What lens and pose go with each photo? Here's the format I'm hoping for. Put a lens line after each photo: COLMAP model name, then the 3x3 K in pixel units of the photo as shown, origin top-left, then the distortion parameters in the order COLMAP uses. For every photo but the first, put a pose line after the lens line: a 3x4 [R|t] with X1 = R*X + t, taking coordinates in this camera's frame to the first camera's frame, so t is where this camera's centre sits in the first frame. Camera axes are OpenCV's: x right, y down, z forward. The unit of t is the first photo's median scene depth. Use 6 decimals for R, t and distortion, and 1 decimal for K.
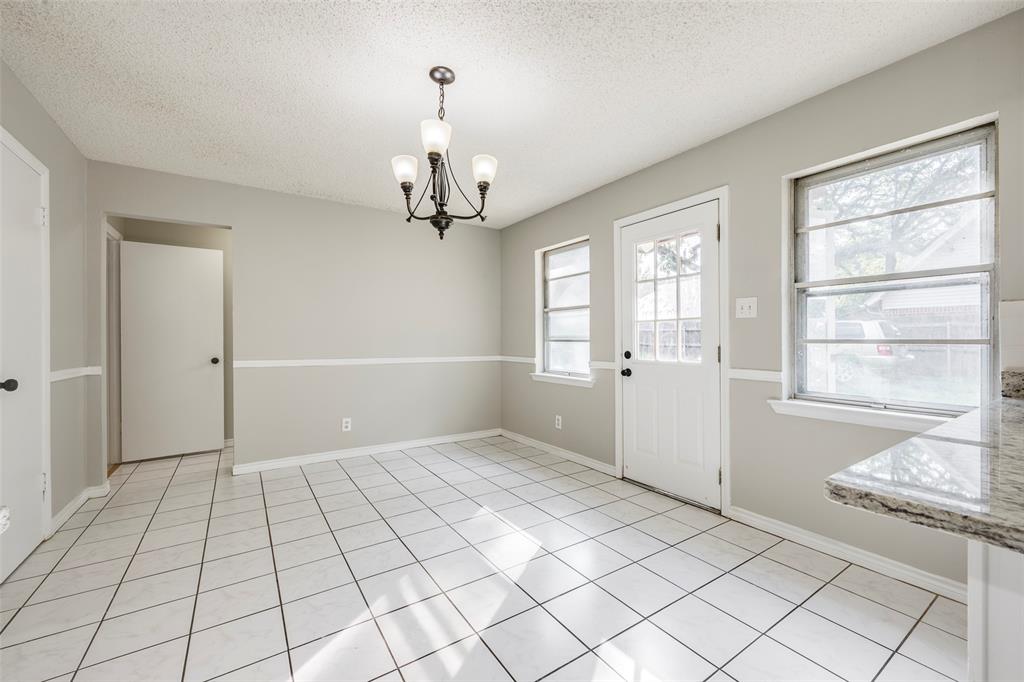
lens RADIAL K [[390.5, 0, 507.8], [0, 390.5, 333.7], [0, 0, 1]] dist [0.007893, 0.000055]
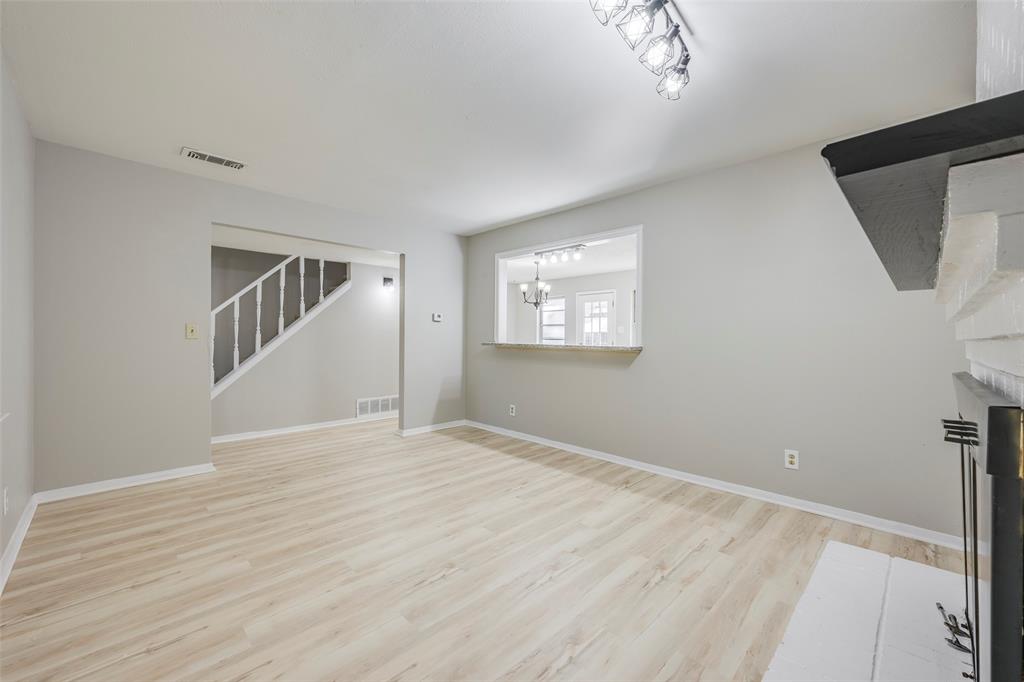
lens RADIAL K [[404.9, 0, 514.4], [0, 404.9, 339.8], [0, 0, 1]] dist [-0.001065, -0.000288]
pose [[0.986930, 0.034918, 0.157318, -0.520381], [-0.034595, 0.999390, -0.004793, 0.042025], [-0.157389, -0.000712, 0.987536, -1.497763]]
